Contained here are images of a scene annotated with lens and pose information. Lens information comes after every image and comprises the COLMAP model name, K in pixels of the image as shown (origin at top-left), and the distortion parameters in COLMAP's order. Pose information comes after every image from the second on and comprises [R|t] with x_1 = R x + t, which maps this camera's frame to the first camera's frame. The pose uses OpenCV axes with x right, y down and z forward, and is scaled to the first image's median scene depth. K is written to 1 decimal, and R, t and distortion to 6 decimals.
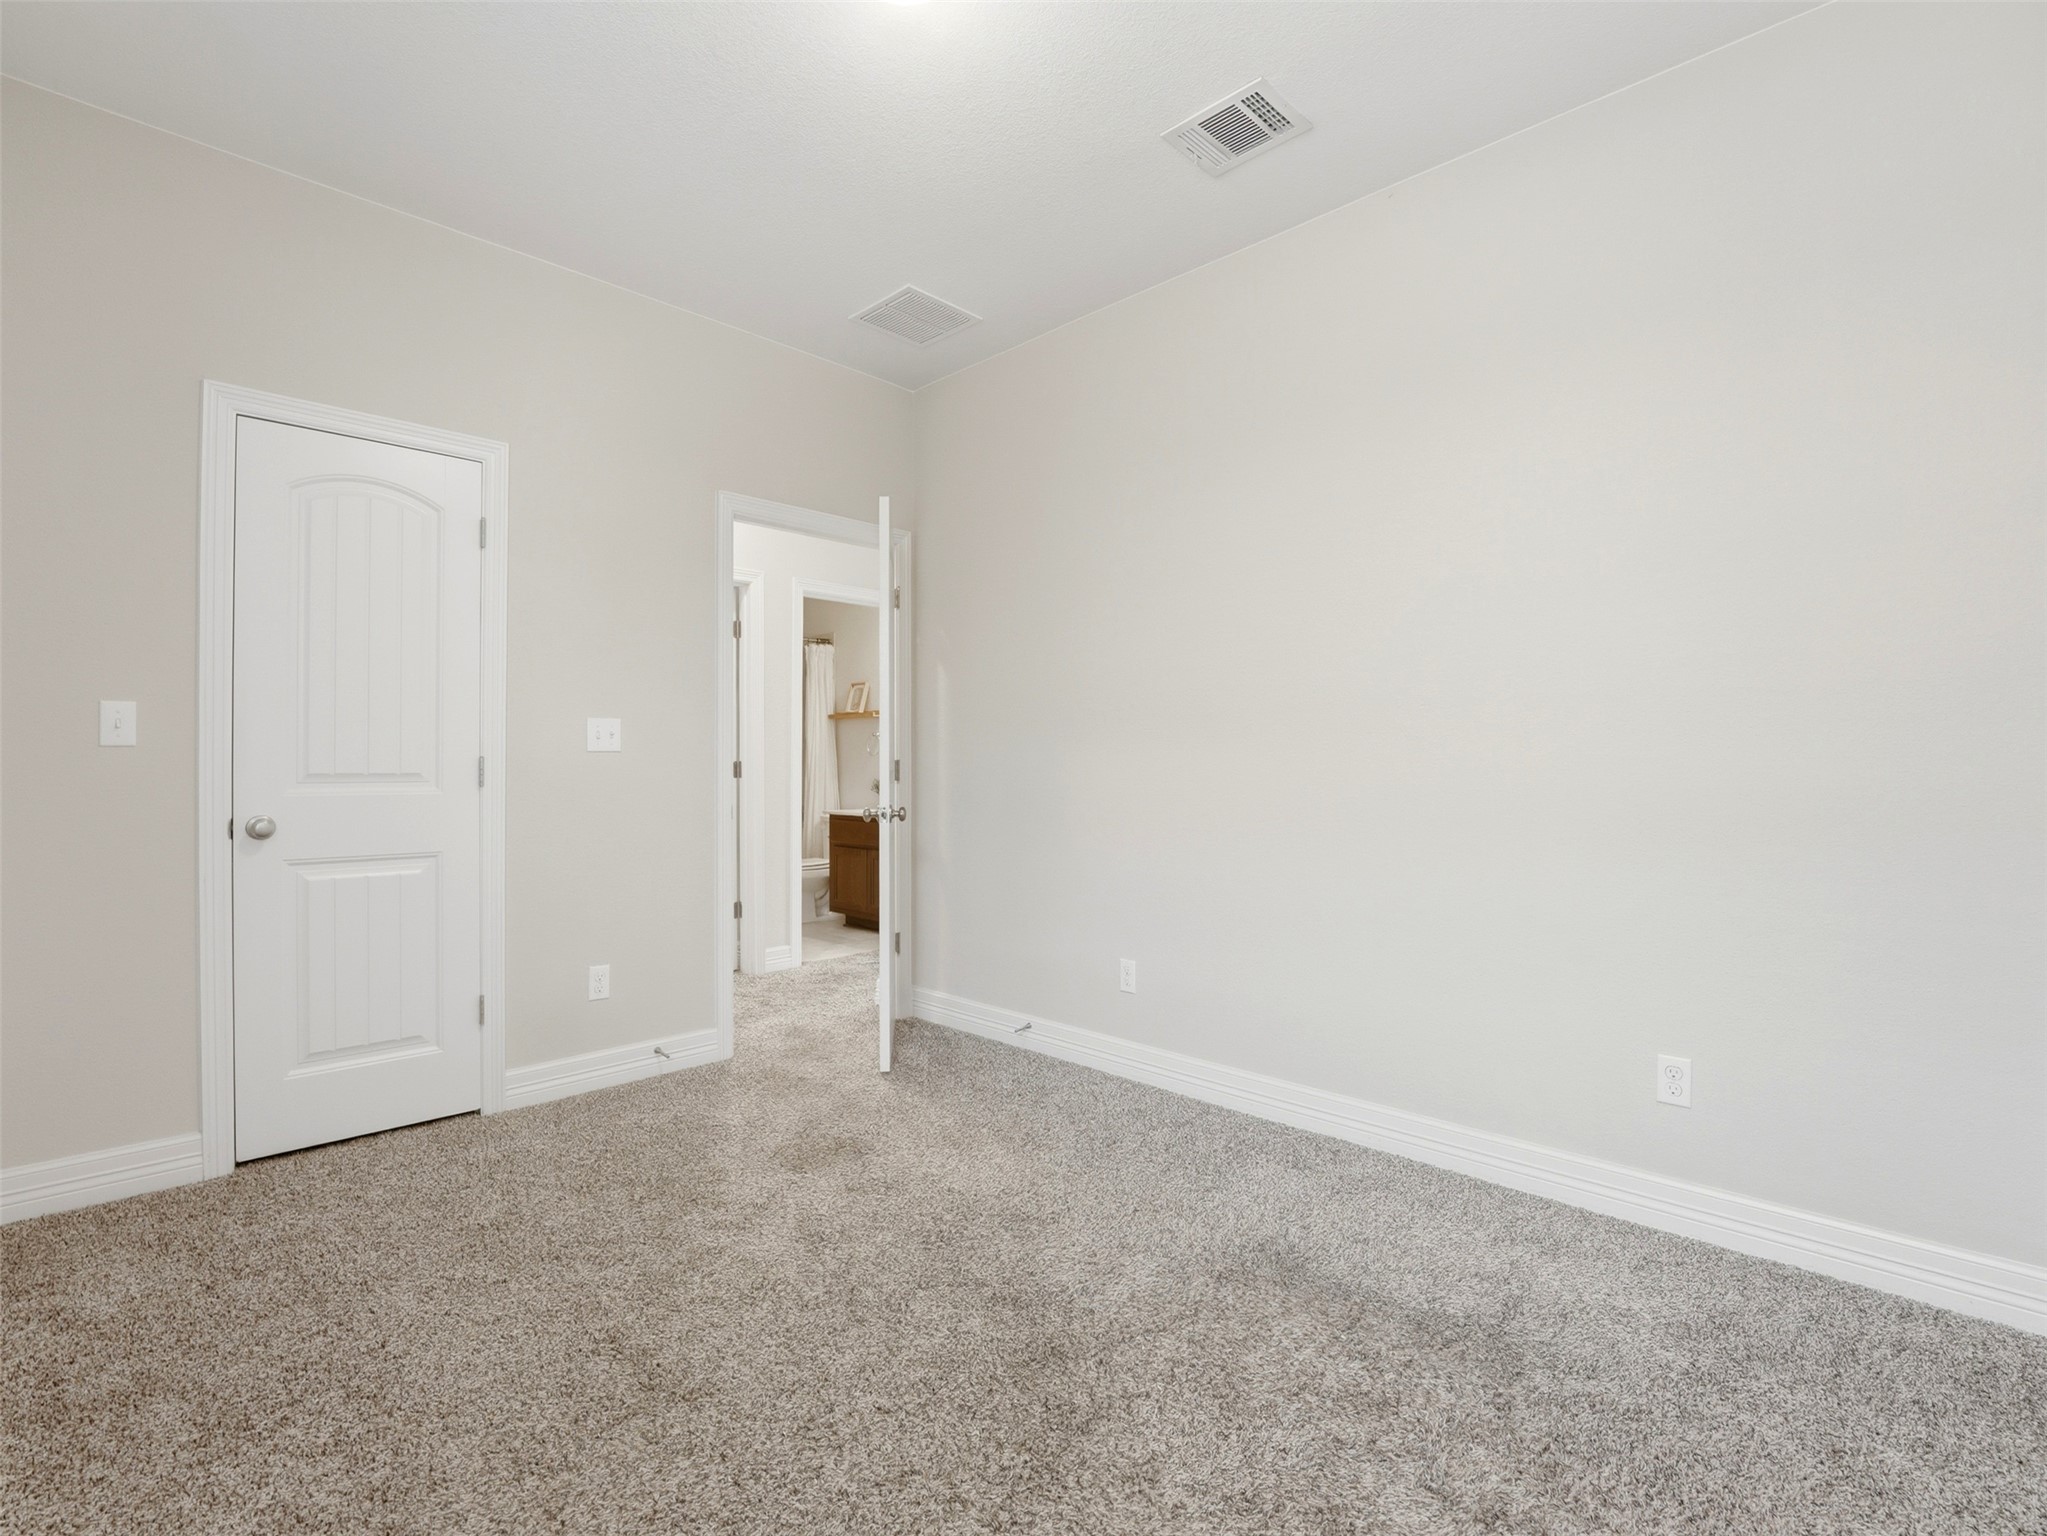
lens RADIAL K [[951.8, 0, 1022.9], [0, 951.8, 766.7], [0, 0, 1]] dist [-0.025077, 0.003599]
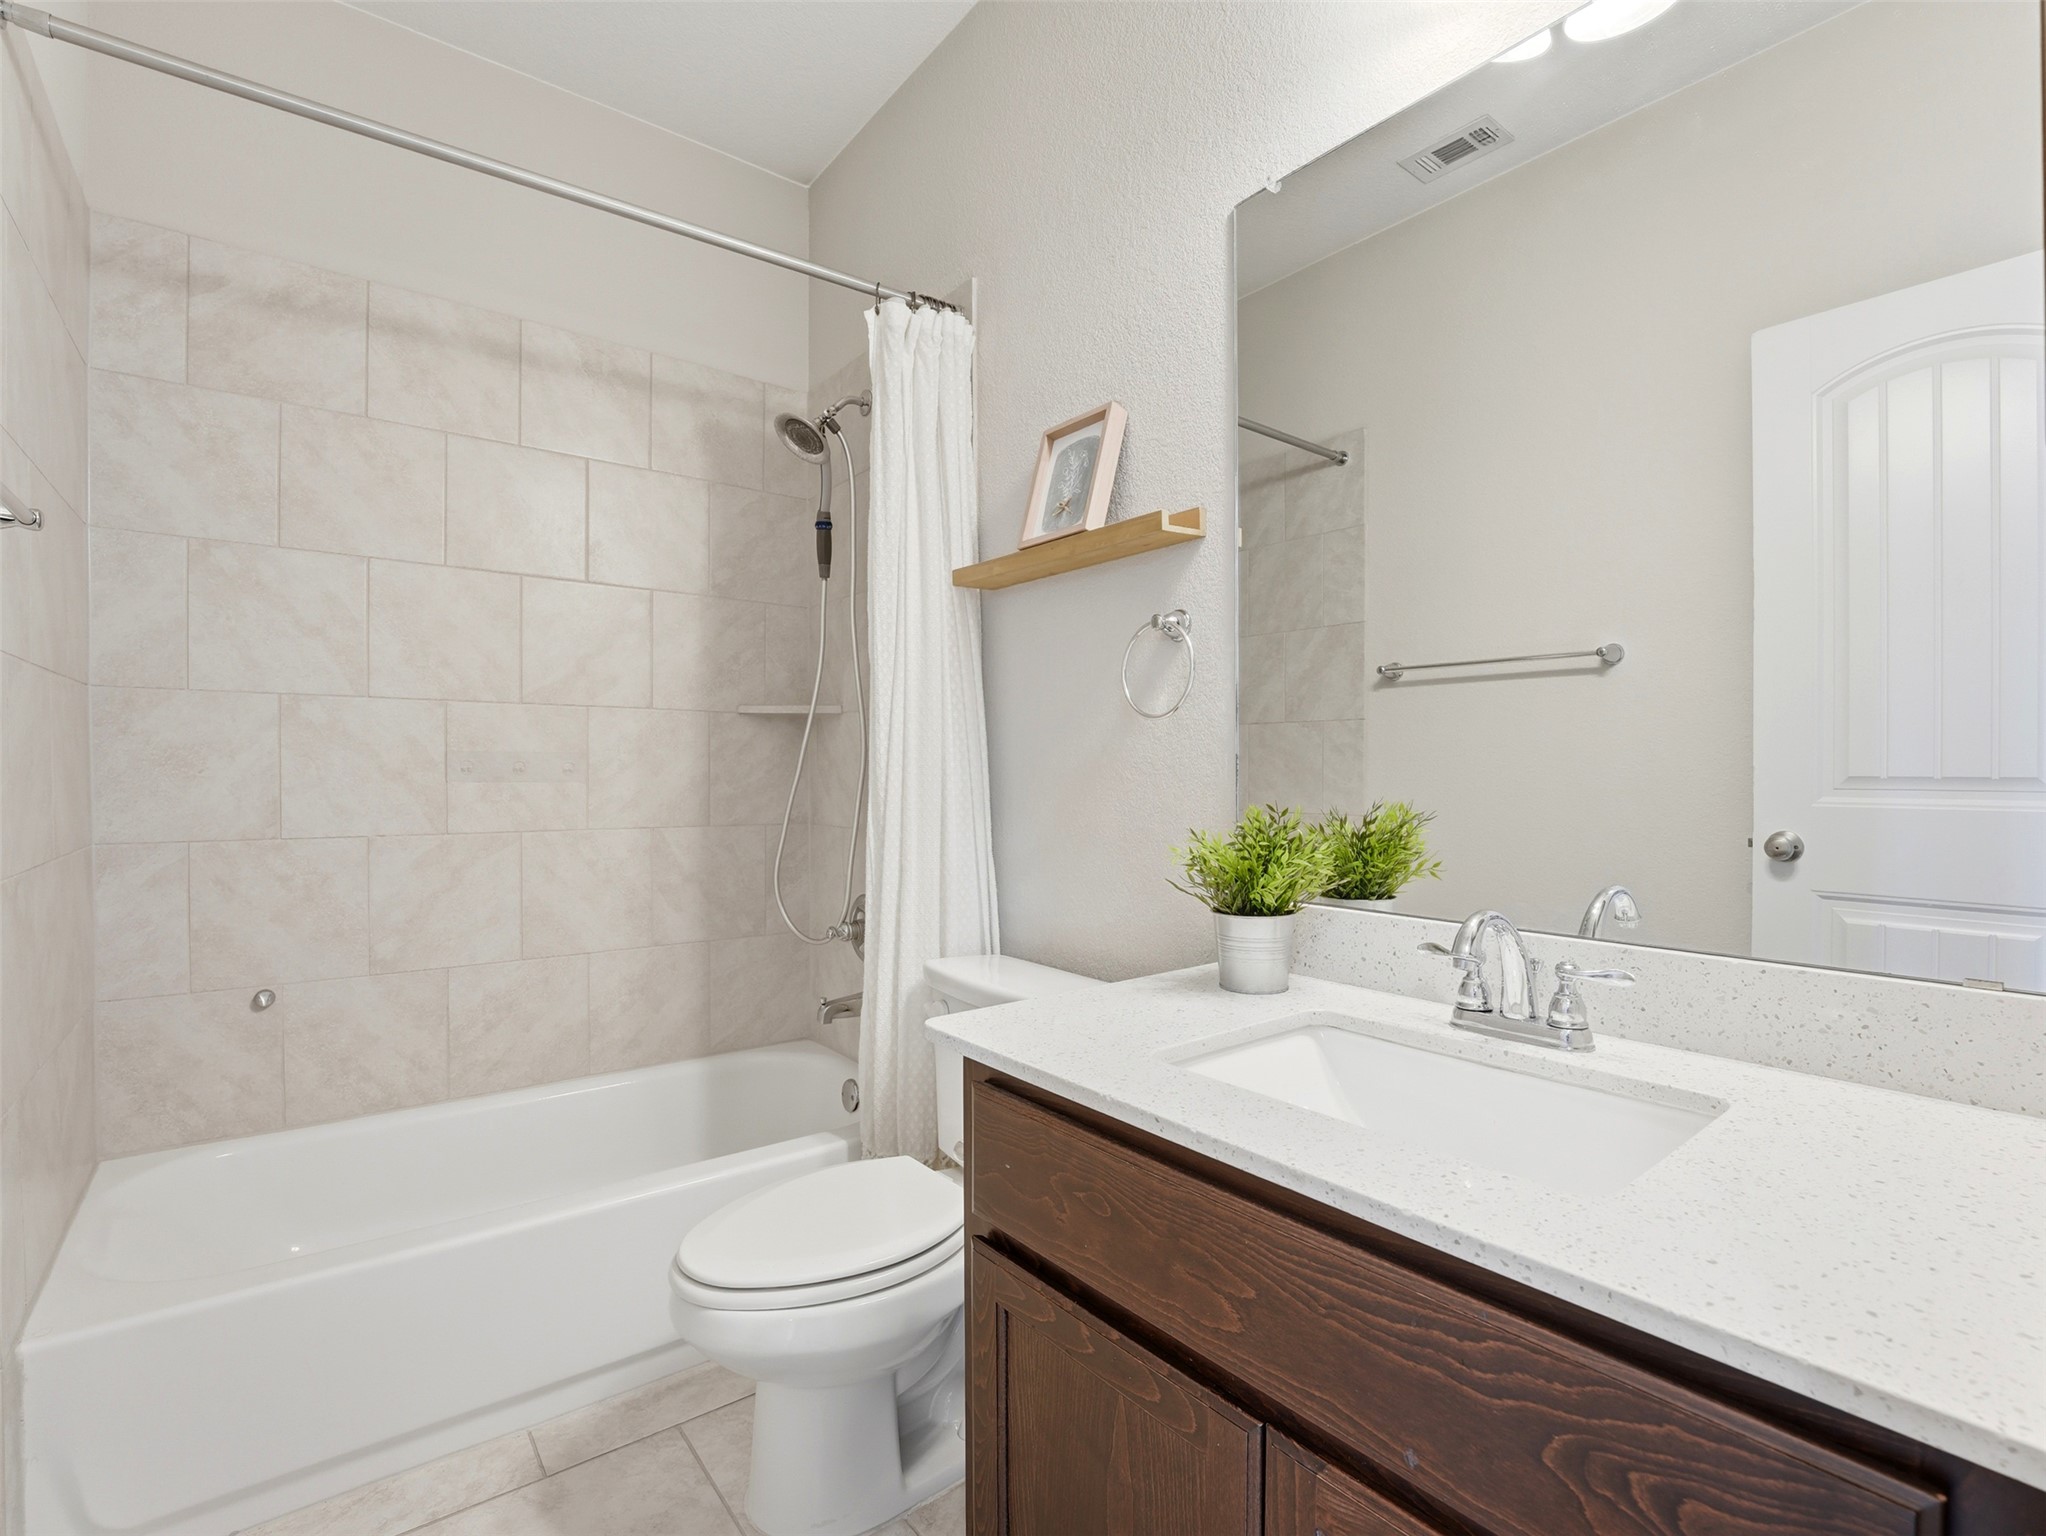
lens RADIAL K [[951.3, 0, 1022.0], [0, 951.3, 771.8], [0, 0, 1]] dist [-0.025077, 0.003599]
pose [[0.992658, -0.001953, -0.120941, -0.156364], [0.002067, 0.999998, 0.000818, 0.001180], [0.120939, -0.001062, 0.992659, 0.751496]]
